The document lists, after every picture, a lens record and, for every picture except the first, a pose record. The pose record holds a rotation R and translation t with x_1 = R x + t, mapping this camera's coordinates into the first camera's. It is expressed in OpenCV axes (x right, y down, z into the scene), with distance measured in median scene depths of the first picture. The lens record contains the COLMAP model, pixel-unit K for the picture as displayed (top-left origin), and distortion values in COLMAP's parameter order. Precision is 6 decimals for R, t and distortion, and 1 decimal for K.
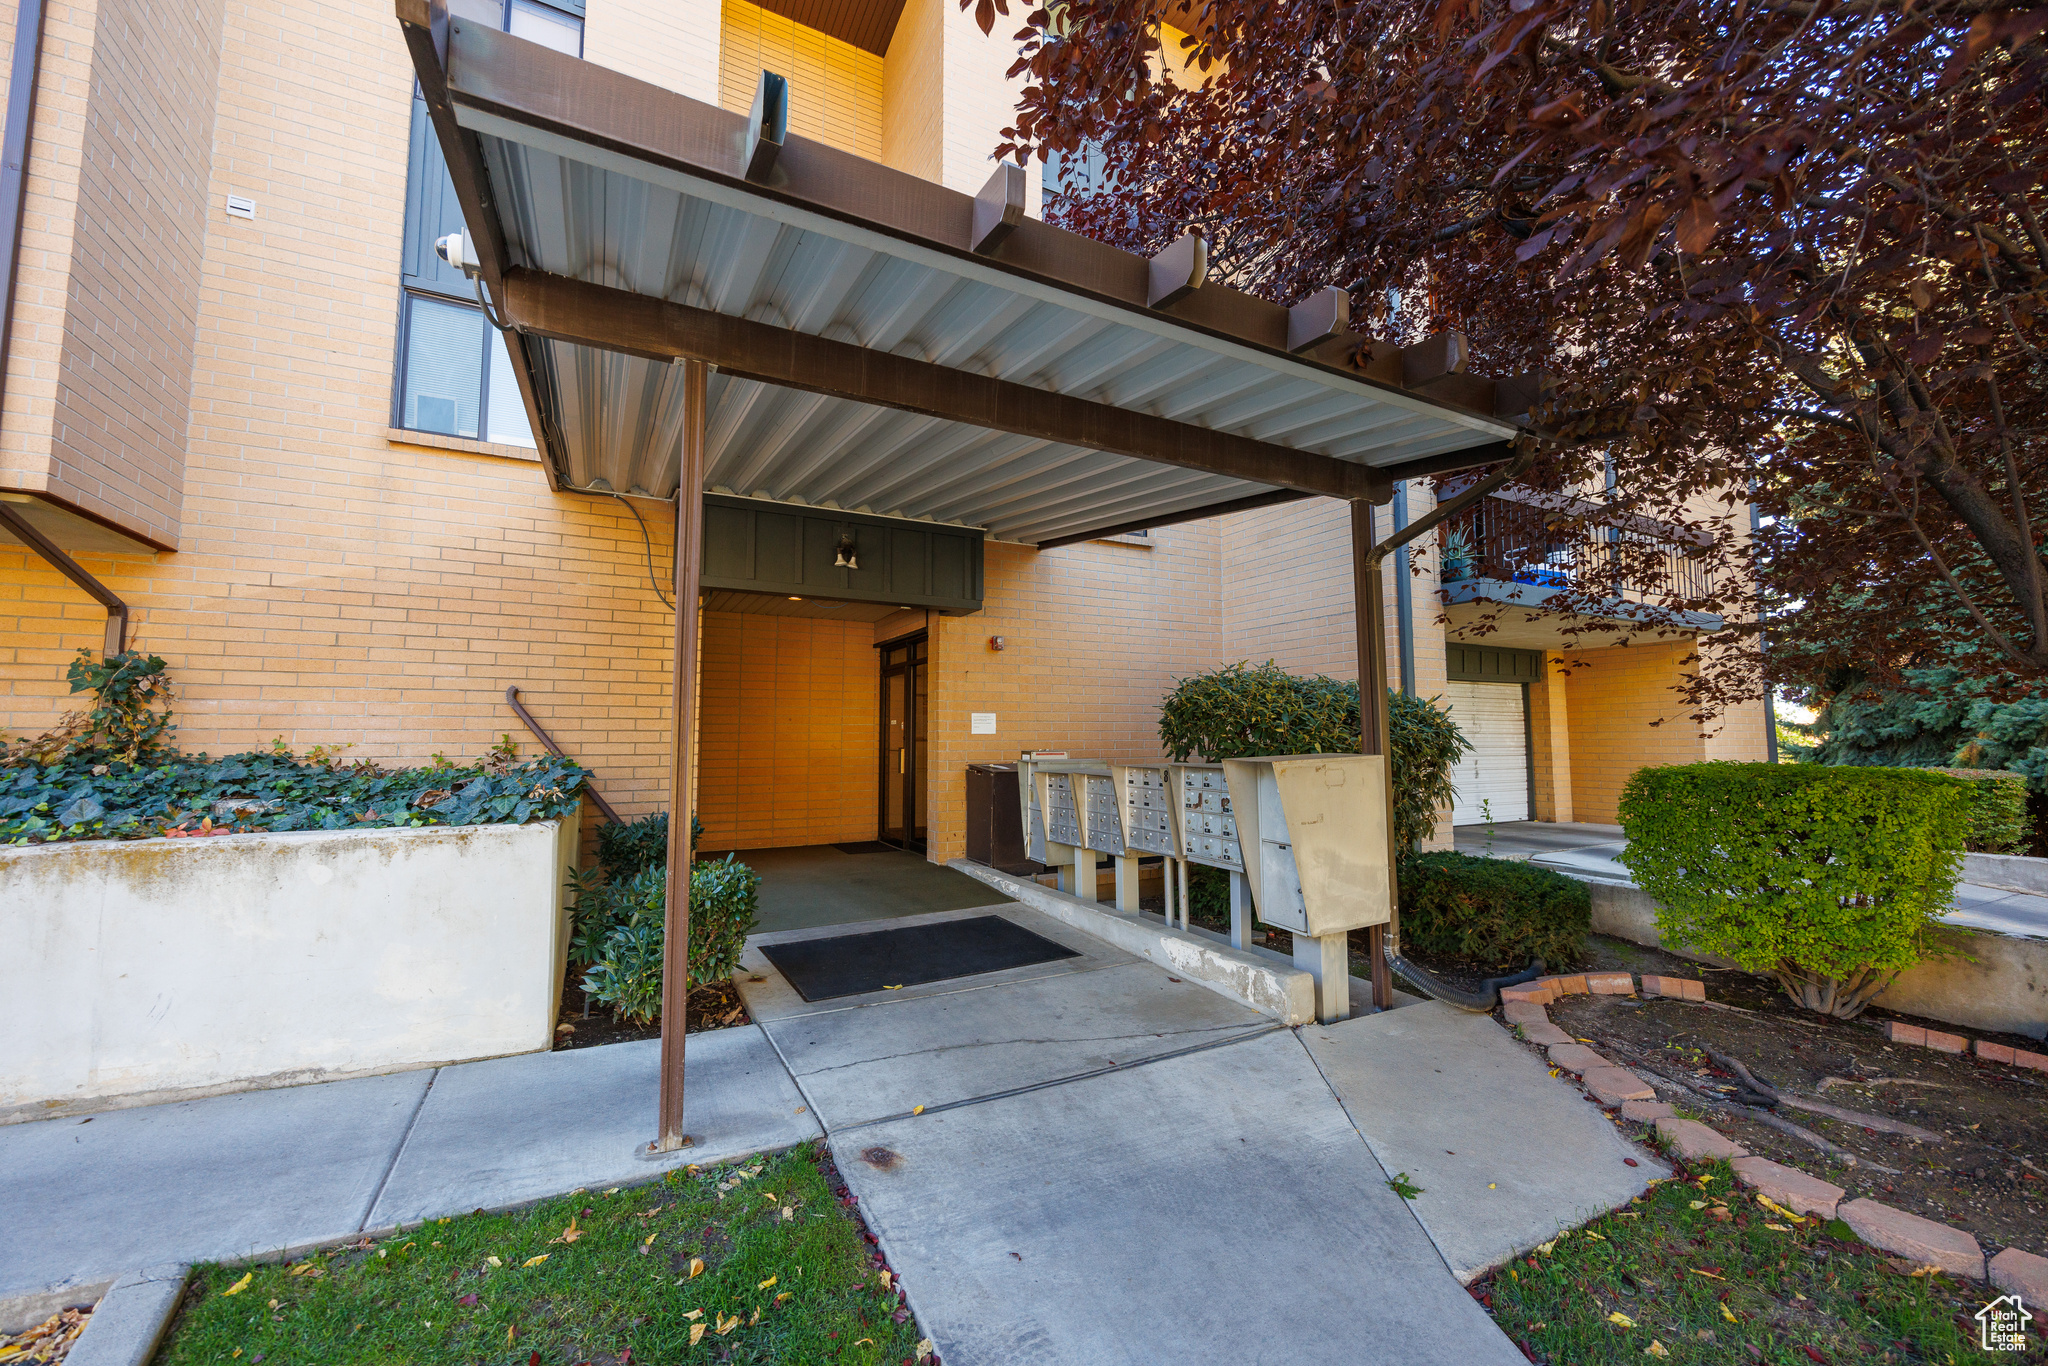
lens RADIAL K [[791.8, 0, 1024.0], [0, 791.8, 683.0], [0, 0, 1]] dist [0.000298, -0.000044]
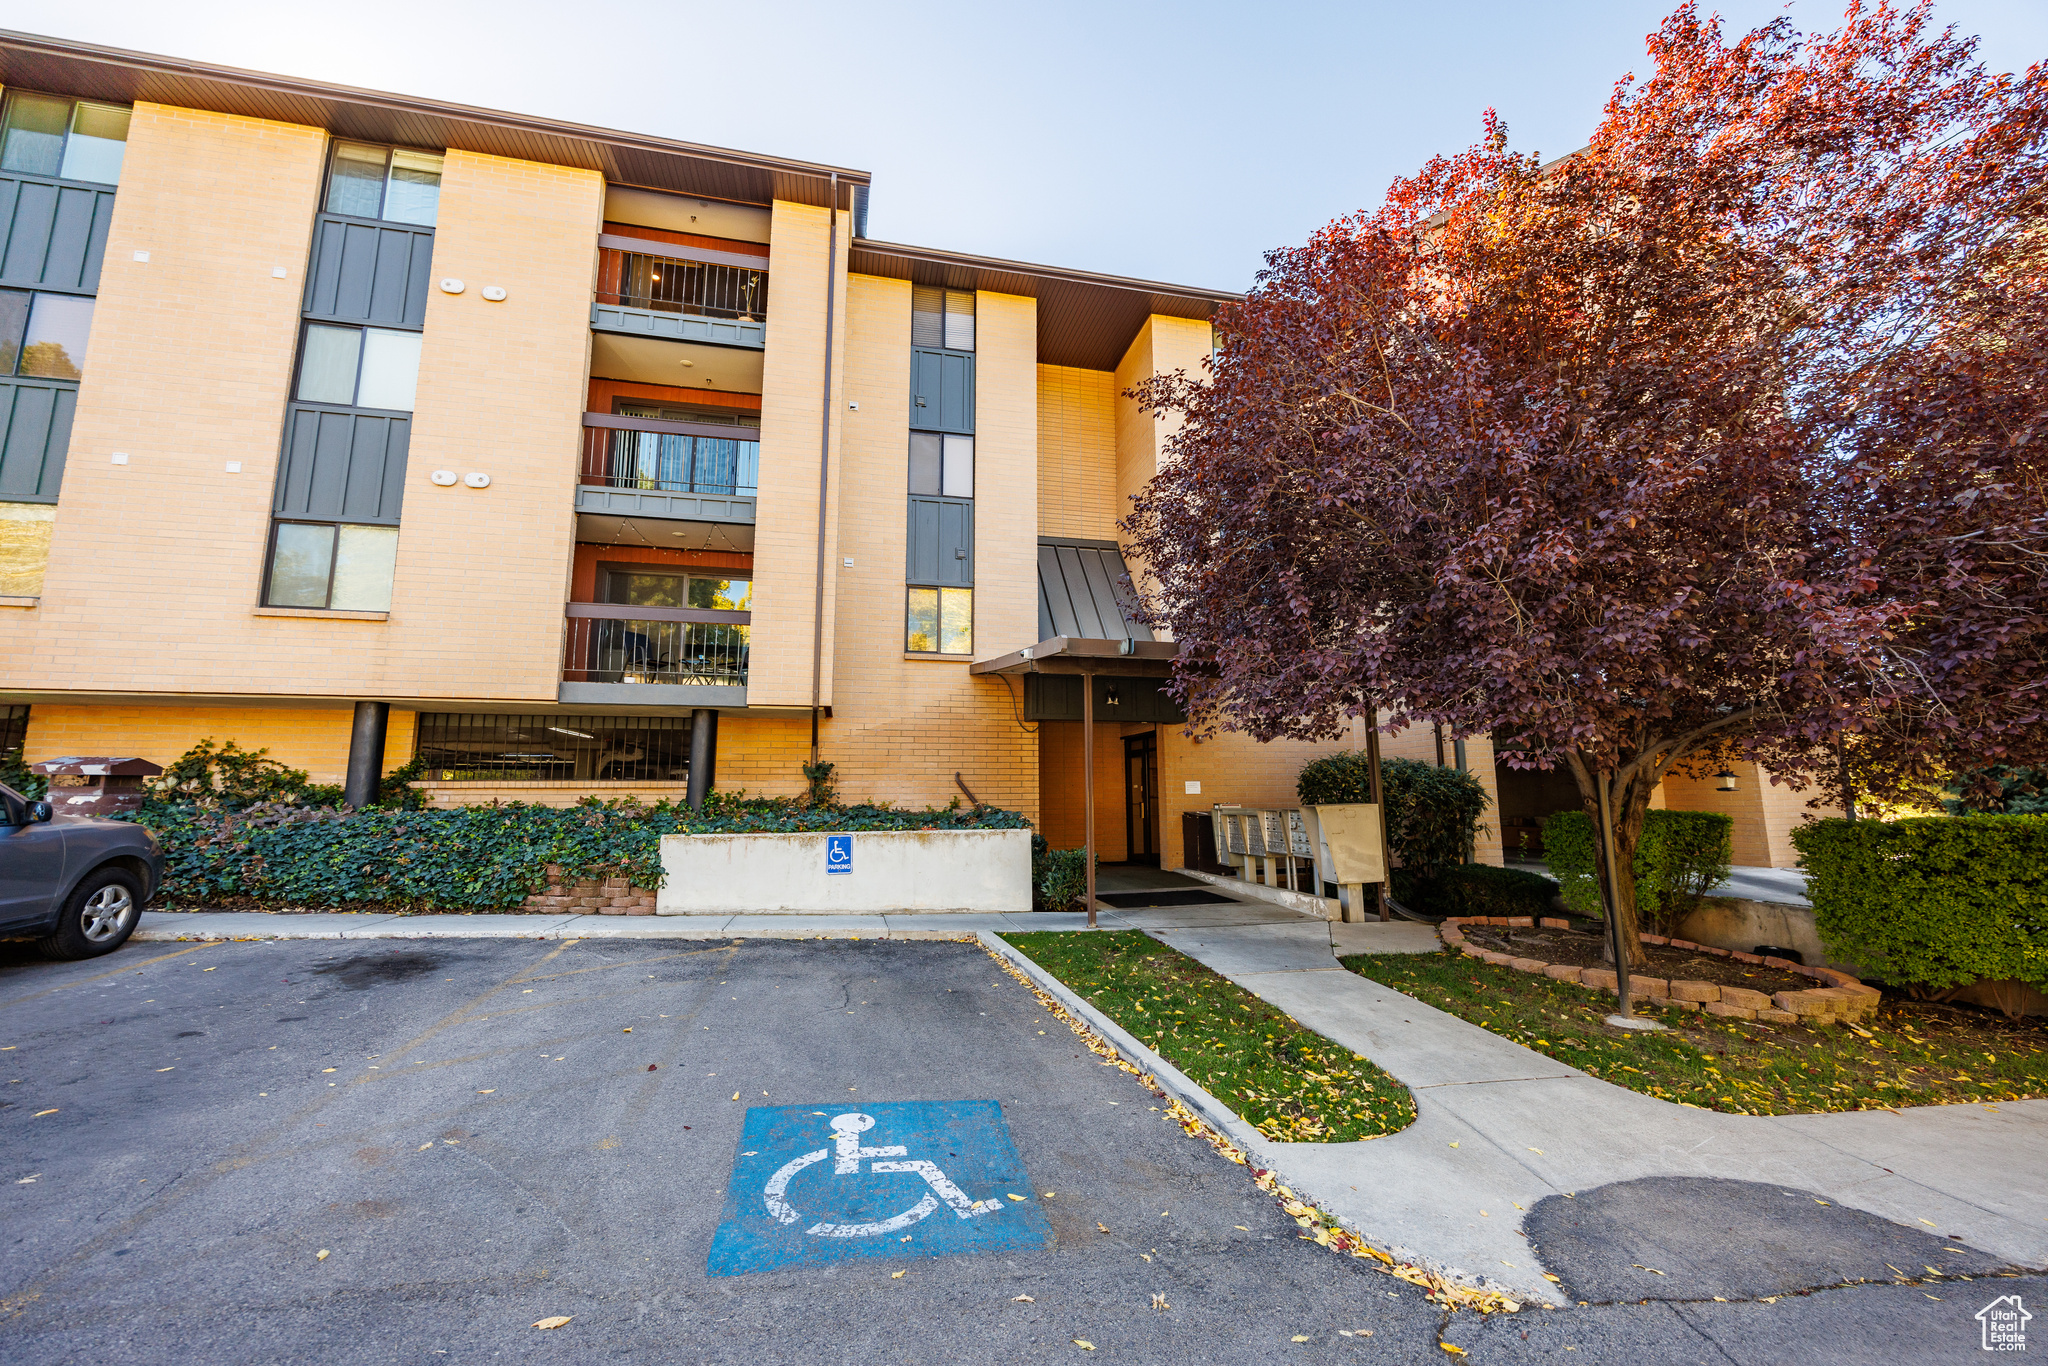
lens RADIAL K [[791.8, 0, 1024.0], [0, 791.8, 683.0], [0, 0, 1]] dist [0.000298, -0.000044]
pose [[0.965063, -0.041040, -0.258785, 0.067391], [0.022343, 0.996950, -0.074782, -0.074379], [0.261065, 0.066388, 0.963036, -1.022973]]
